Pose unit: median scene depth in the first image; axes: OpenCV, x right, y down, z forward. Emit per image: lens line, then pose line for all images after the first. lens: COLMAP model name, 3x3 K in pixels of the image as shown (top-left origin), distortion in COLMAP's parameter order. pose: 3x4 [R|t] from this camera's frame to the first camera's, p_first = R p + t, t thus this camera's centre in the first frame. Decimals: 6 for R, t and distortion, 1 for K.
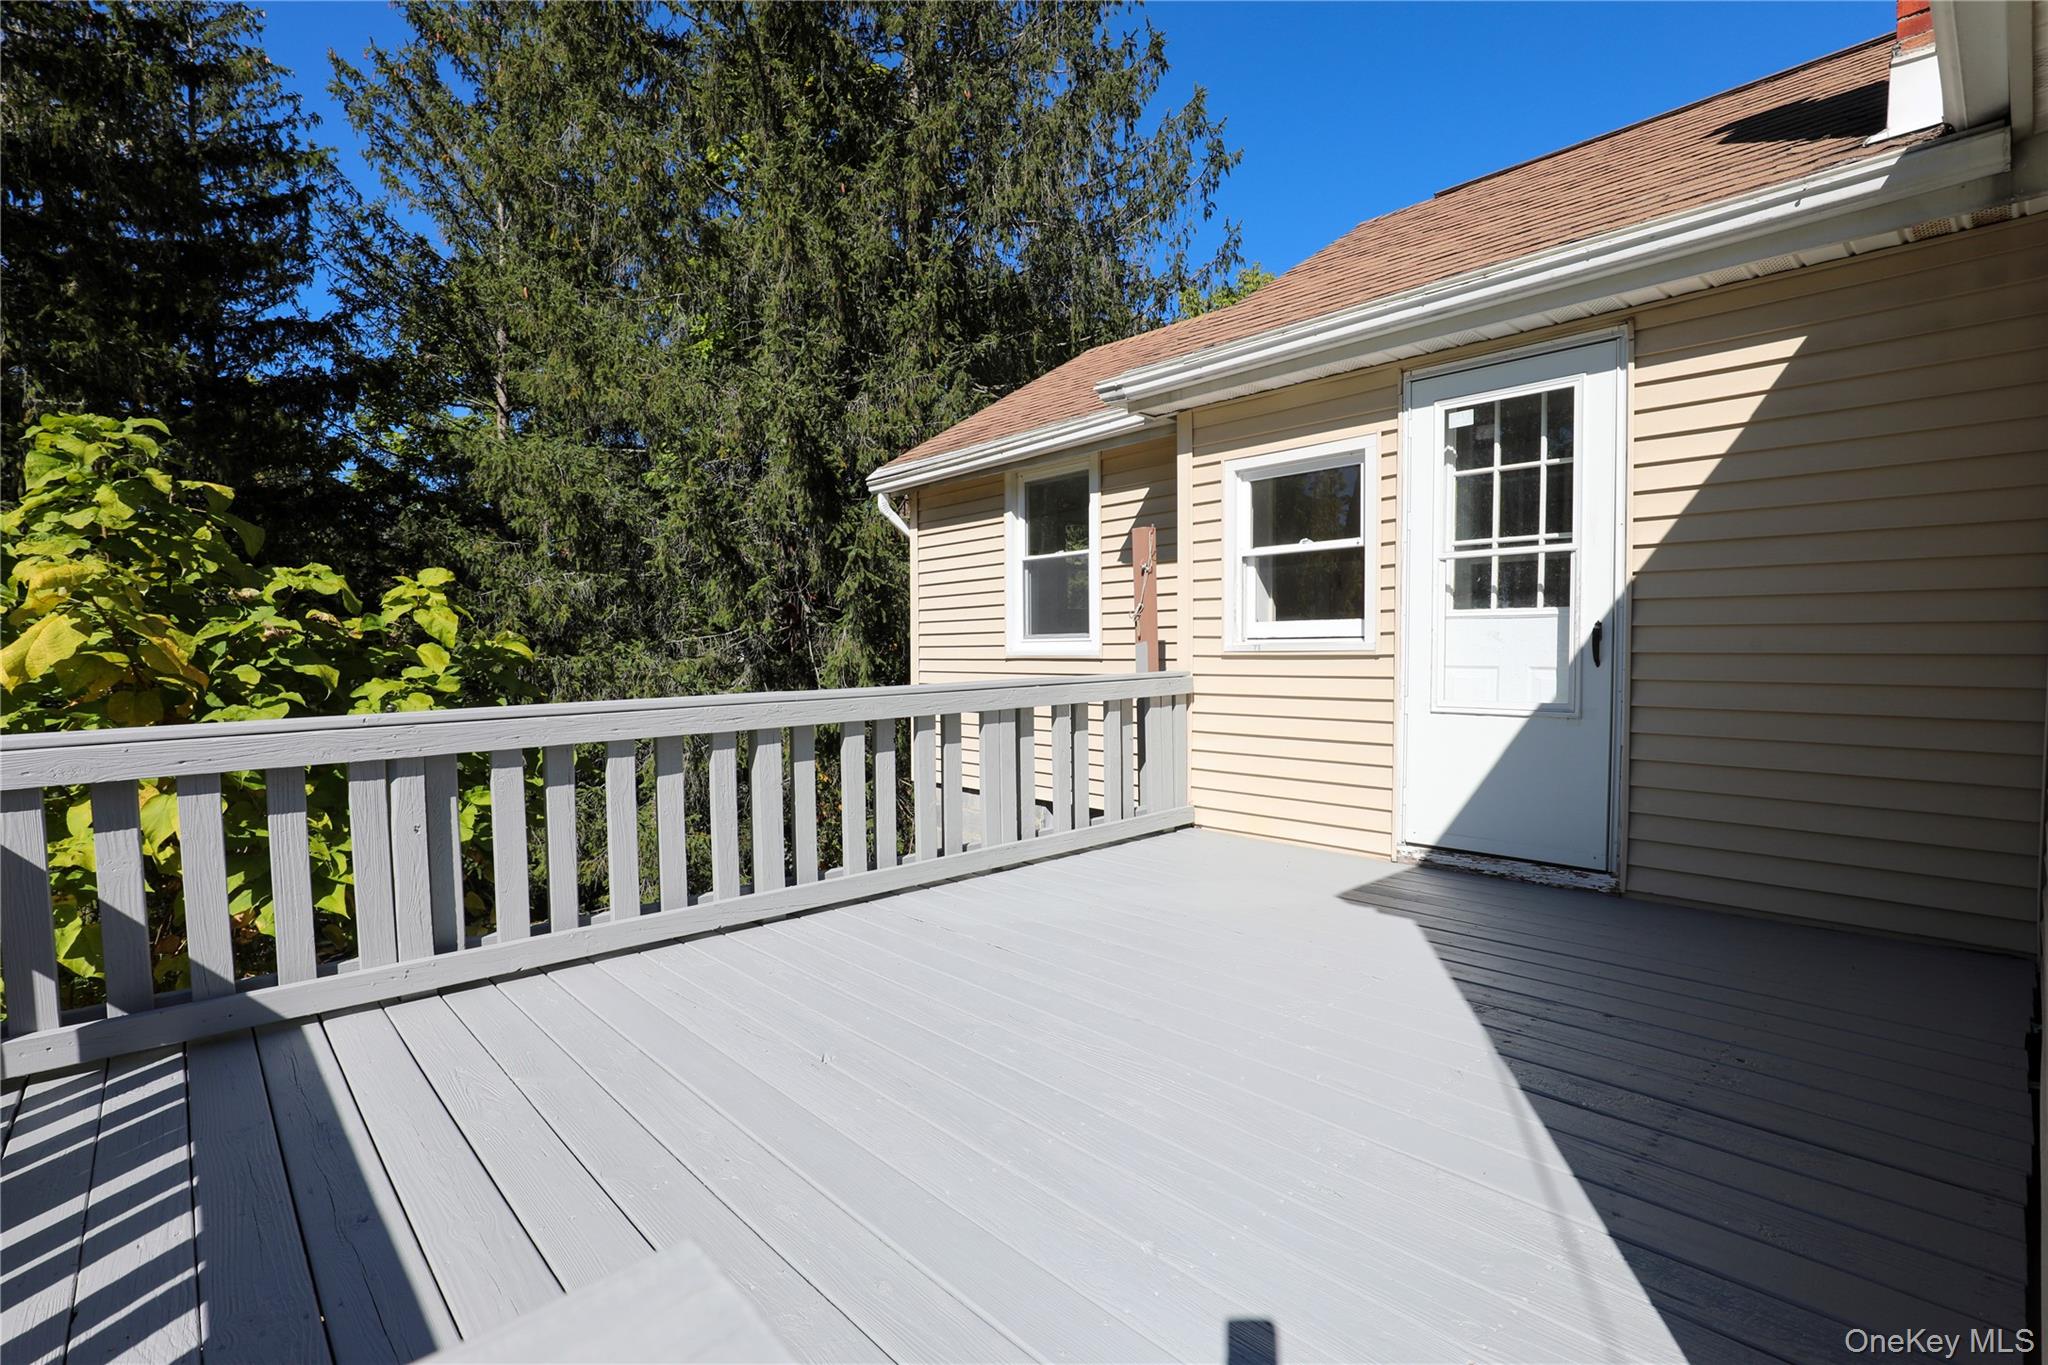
lens RADIAL K [[931.8, 0, 1016.1], [0, 931.8, 683.4], [0, 0, 1]] dist [-0.035926, 0.007724]
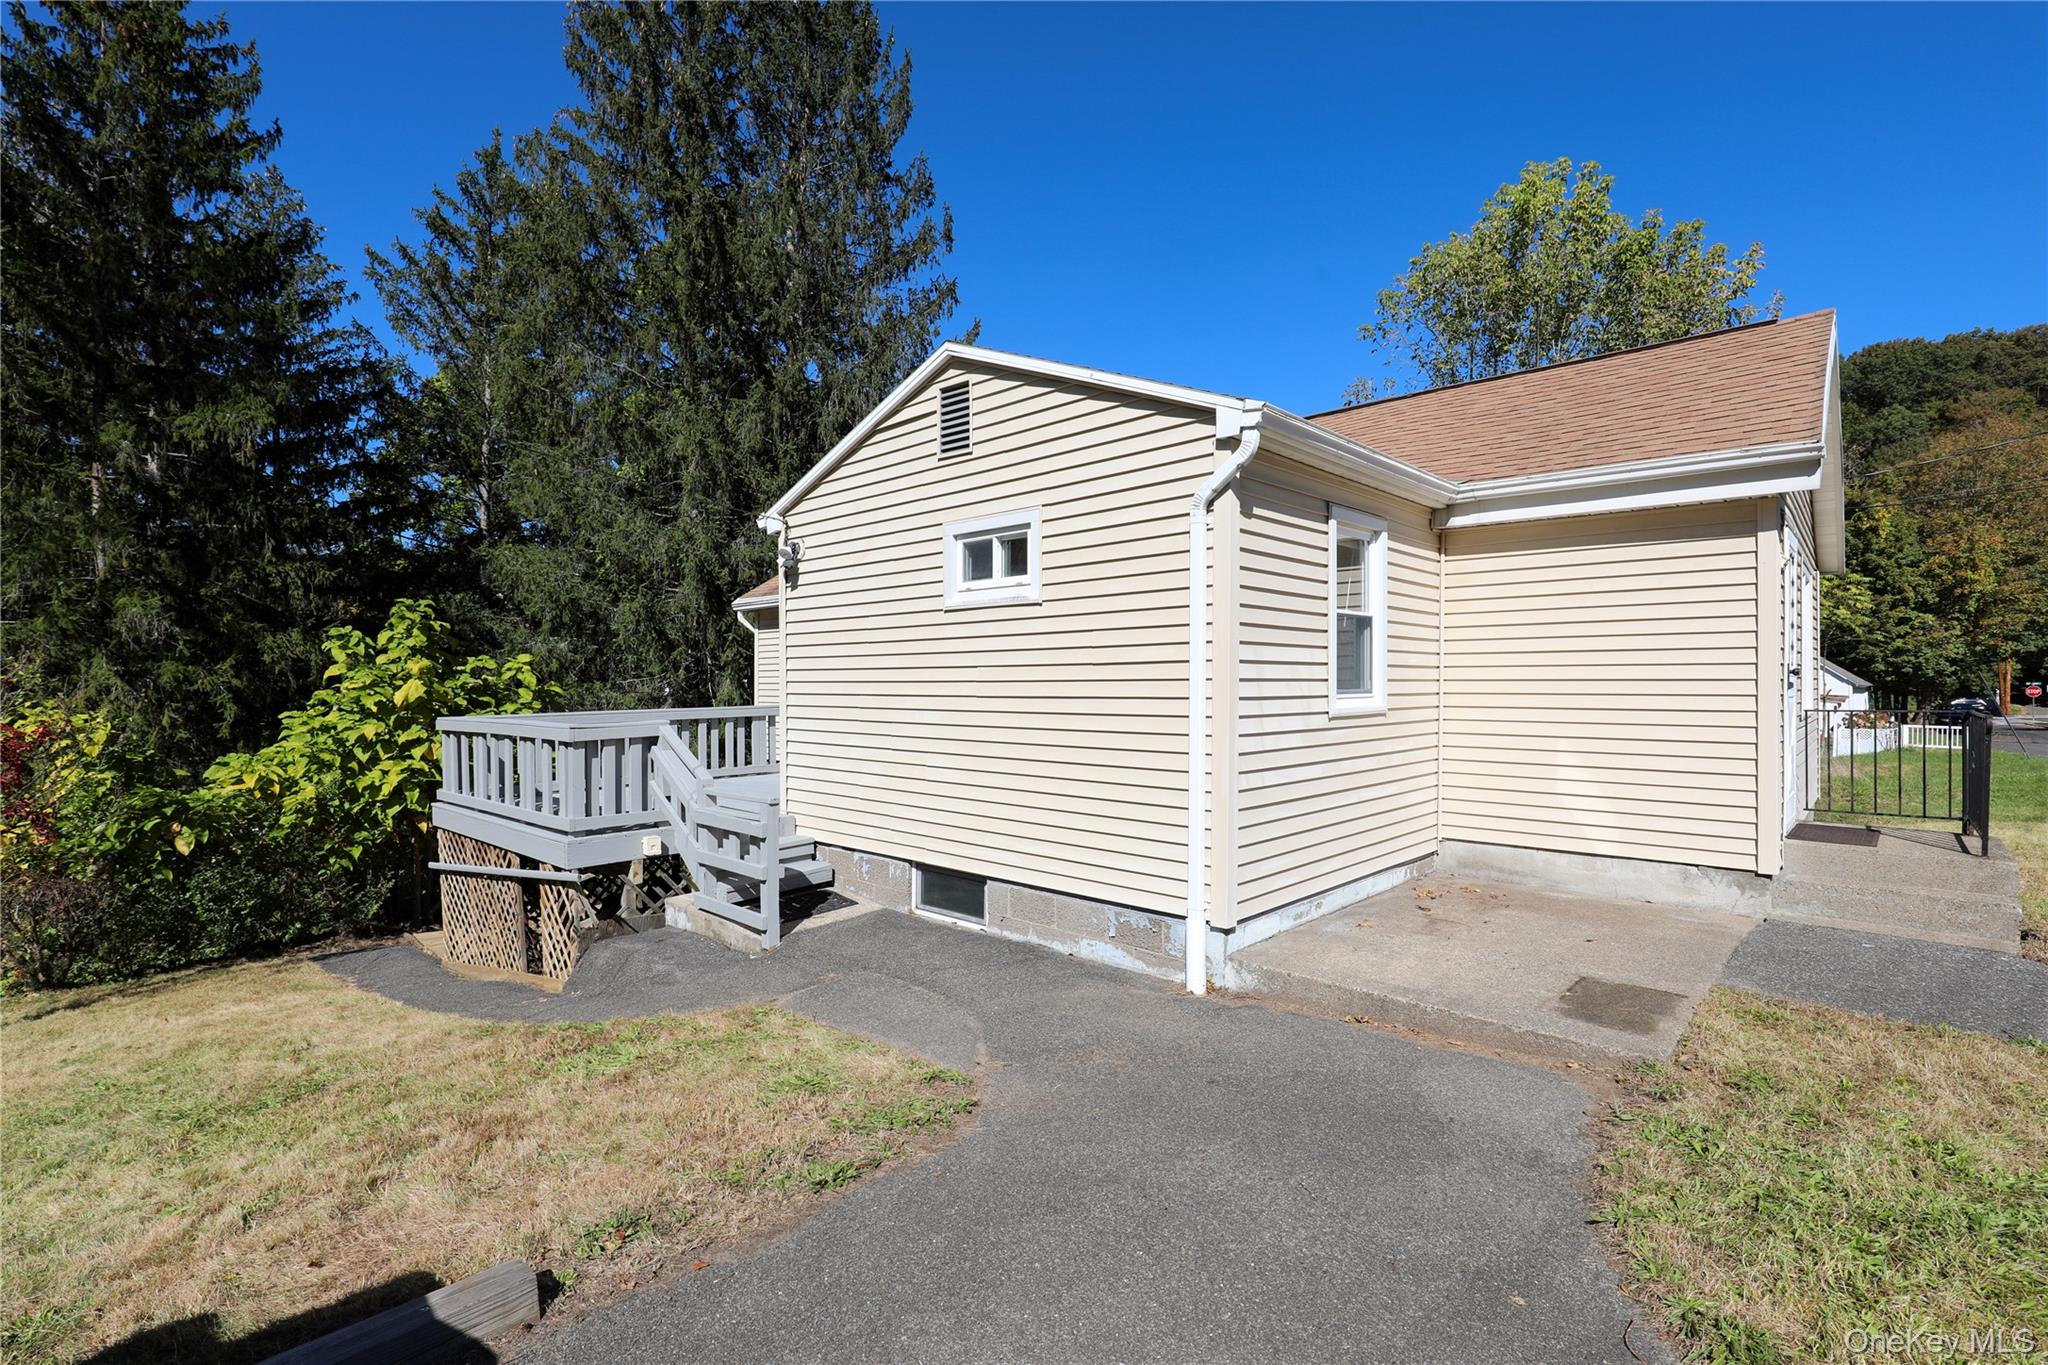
lens RADIAL K [[931.8, 0, 1016.1], [0, 931.8, 683.4], [0, 0, 1]] dist [-0.035926, 0.007724]
pose [[0.997529, 0.003348, 0.070177, 0.238366], [-0.001091, 0.999482, -0.032175, 0.009570], [-0.070249, 0.032019, 0.997016, -0.790517]]
